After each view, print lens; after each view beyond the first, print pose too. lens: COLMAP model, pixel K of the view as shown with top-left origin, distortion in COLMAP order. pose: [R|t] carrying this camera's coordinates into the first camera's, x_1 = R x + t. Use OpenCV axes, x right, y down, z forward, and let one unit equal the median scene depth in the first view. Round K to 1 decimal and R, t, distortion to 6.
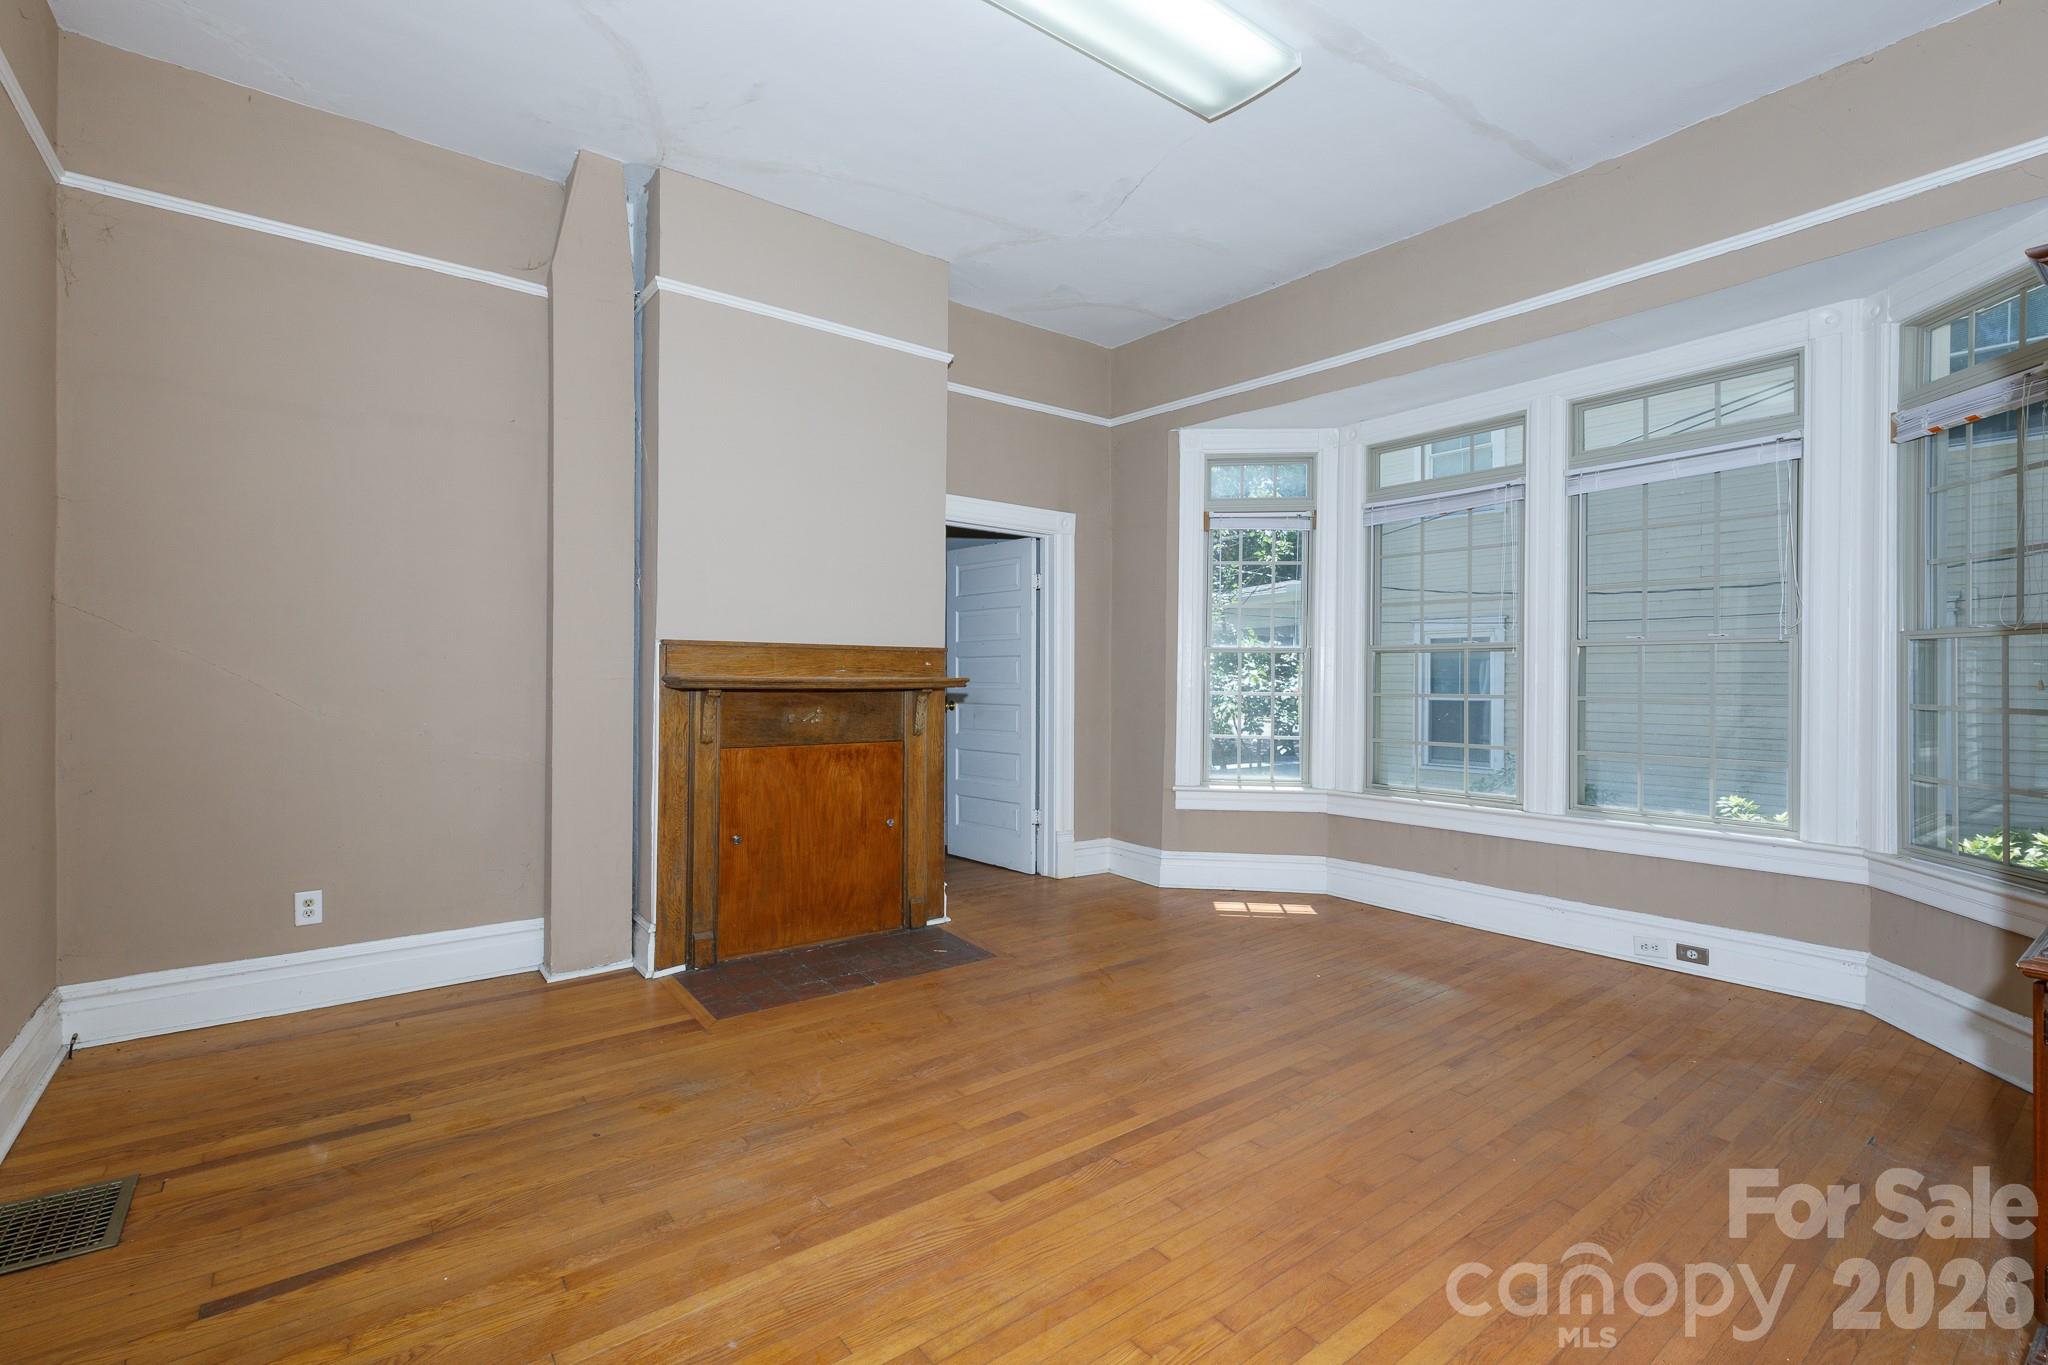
lens RADIAL K [[932.2, 0, 1019.0], [0, 932.2, 668.7], [0, 0, 1]] dist [0.004673, 0.000735]
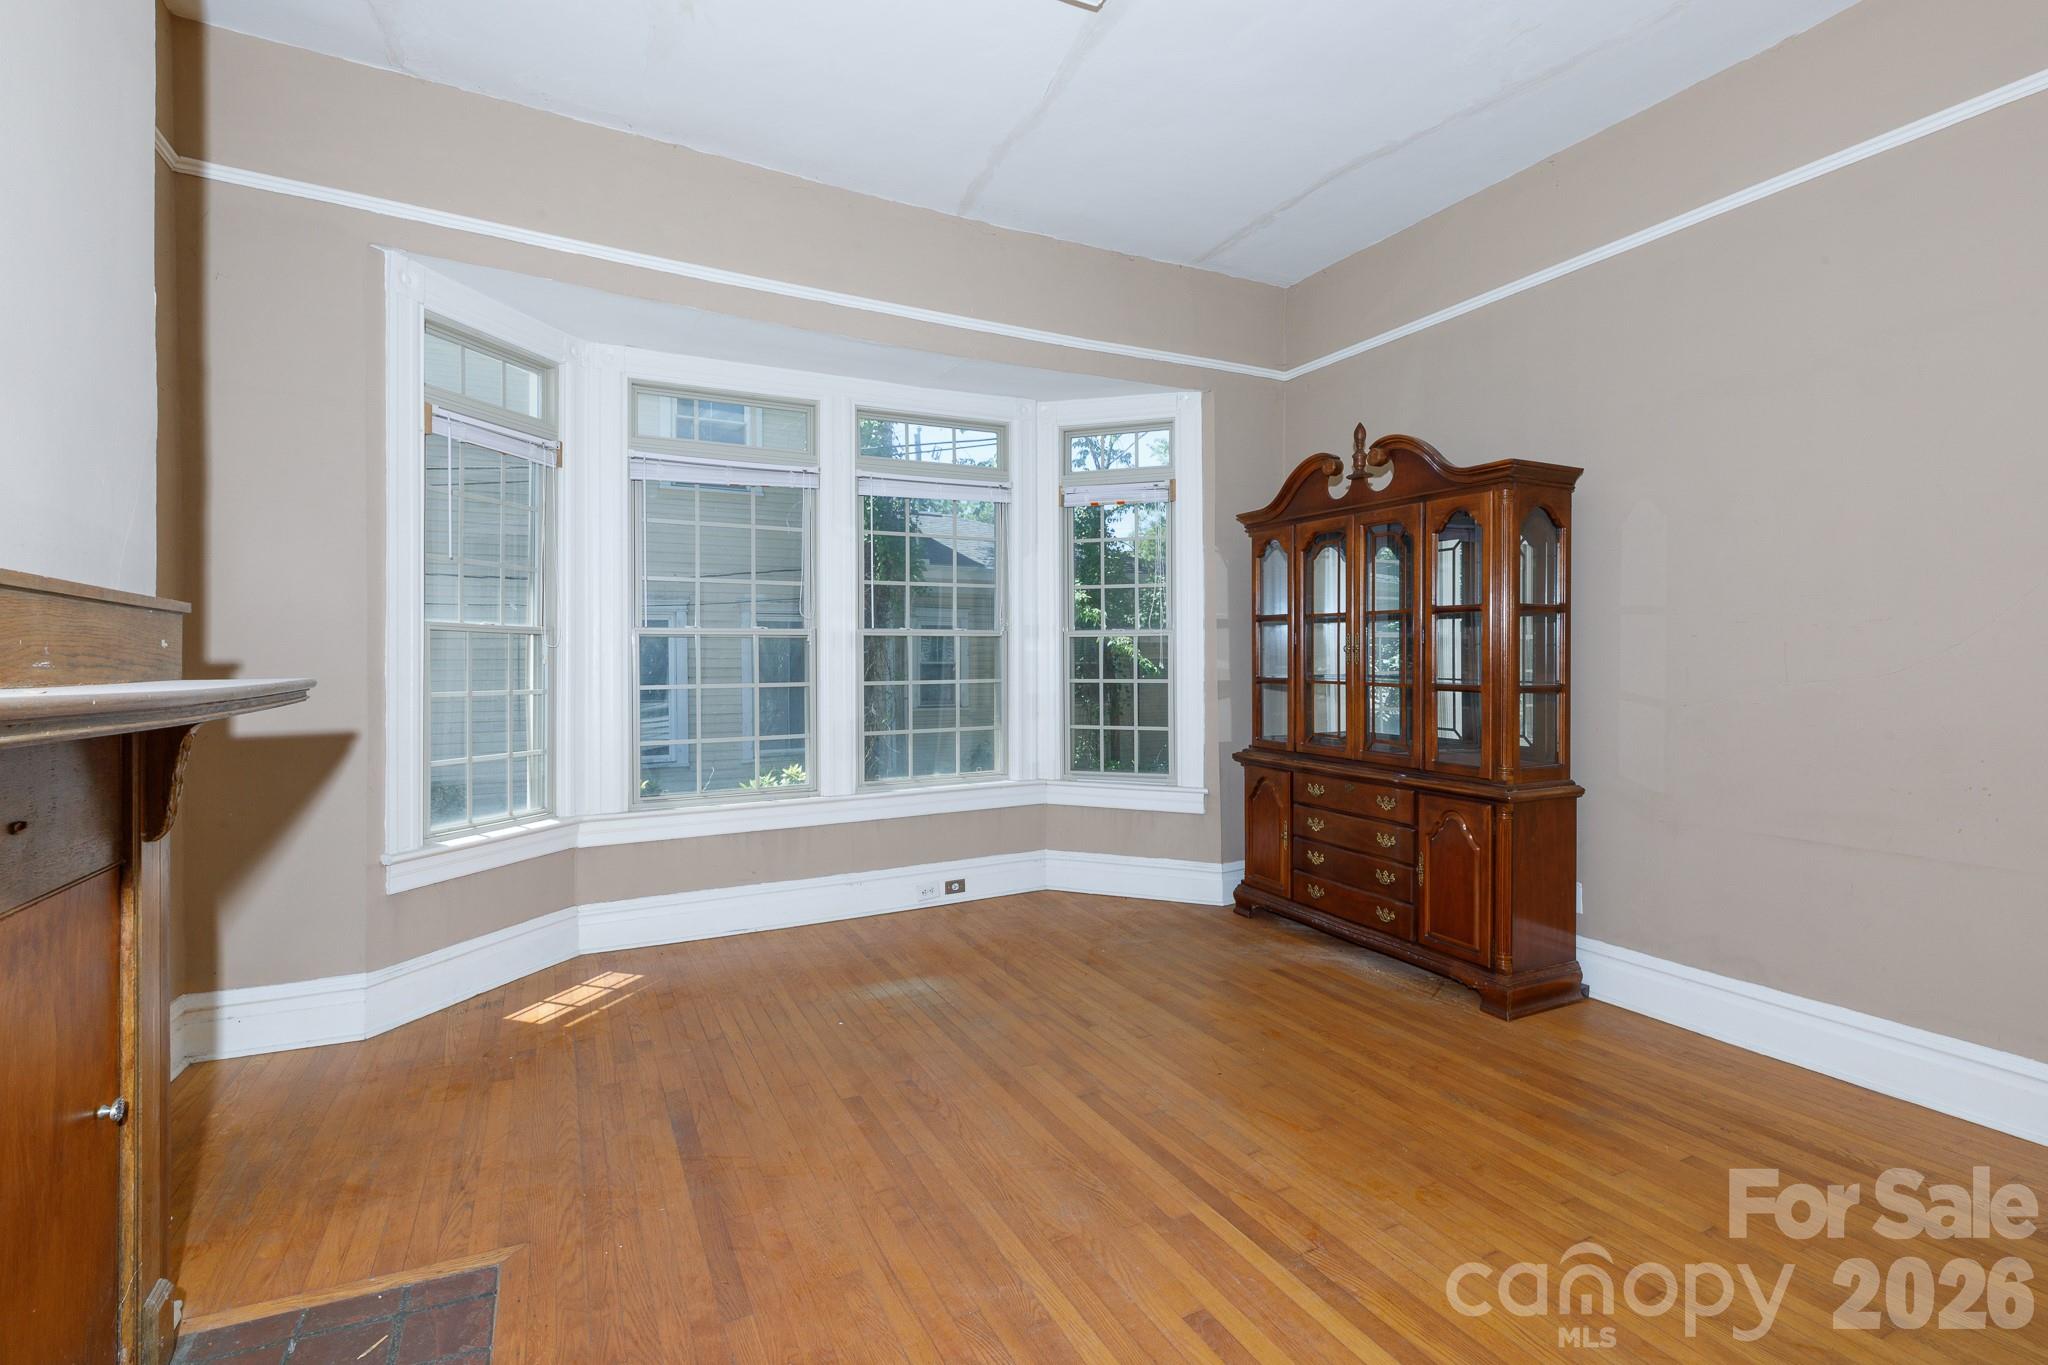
lens RADIAL K [[932.2, 0, 1018.1], [0, 932.2, 653.2], [0, 0, 1]] dist [0.004673, 0.000735]
pose [[0.169666, 0.002926, 0.985497, -0.511265], [0.001337, 0.999994, -0.003199, 0.001151], [-0.985501, 0.001860, 0.169661, 0.754276]]
